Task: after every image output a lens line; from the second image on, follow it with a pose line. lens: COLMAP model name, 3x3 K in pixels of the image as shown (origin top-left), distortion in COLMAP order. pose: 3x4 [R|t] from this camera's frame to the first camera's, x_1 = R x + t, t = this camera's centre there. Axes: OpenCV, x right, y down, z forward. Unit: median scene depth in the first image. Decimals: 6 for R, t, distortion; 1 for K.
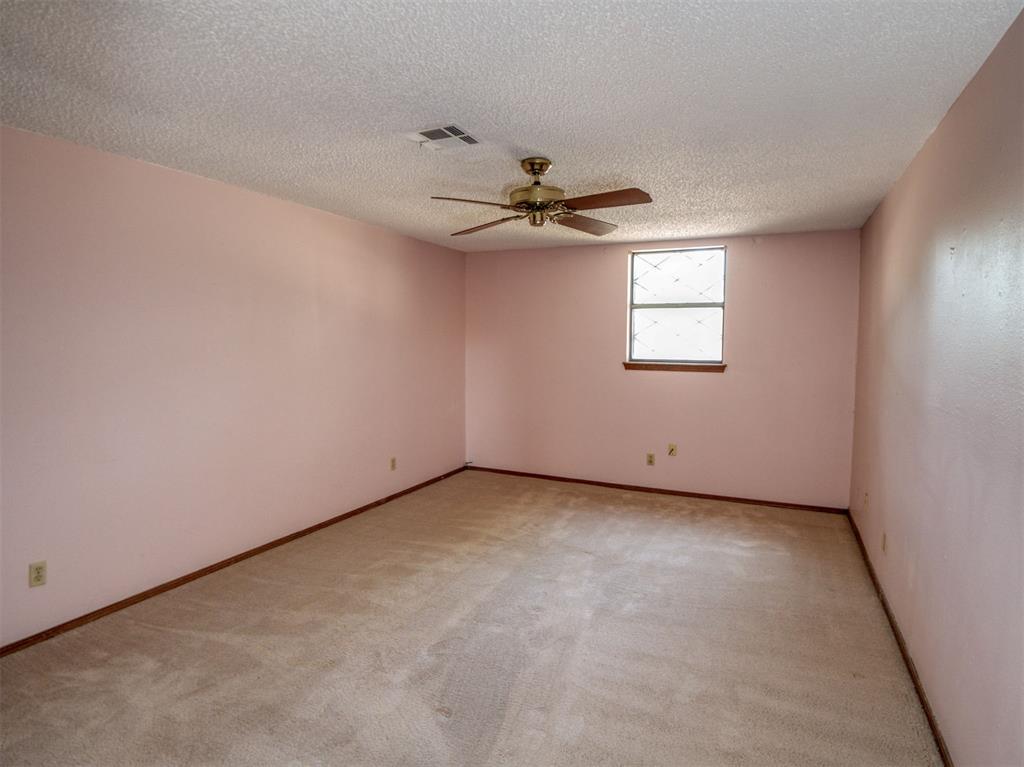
lens RADIAL K [[555.4, 0, 512.8], [0, 555.4, 377.5], [0, 0, 1]] dist [-0.049853, -0.009164]
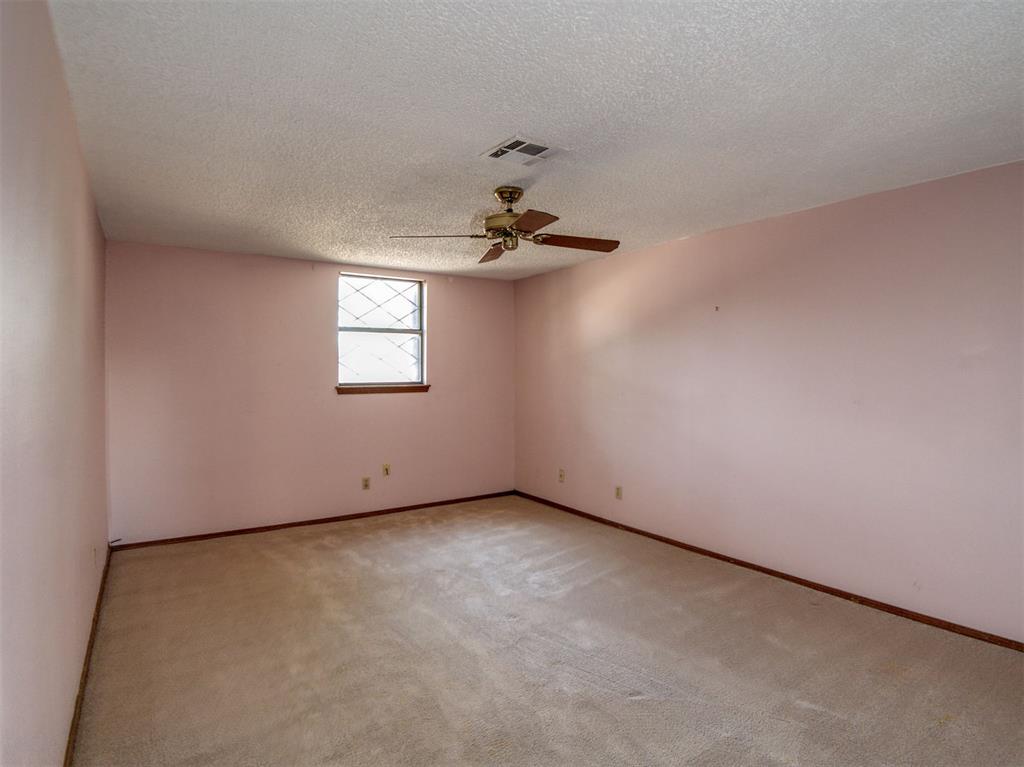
lens RADIAL K [[555.4, 0, 514.4], [0, 555.4, 387.2], [0, 0, 1]] dist [-0.049853, -0.009164]
pose [[0.506926, -0.035702, 0.861250, -0.491699], [0.067341, 0.997729, 0.001723, -0.008487], [-0.859355, 0.057124, 0.508179, 0.267487]]
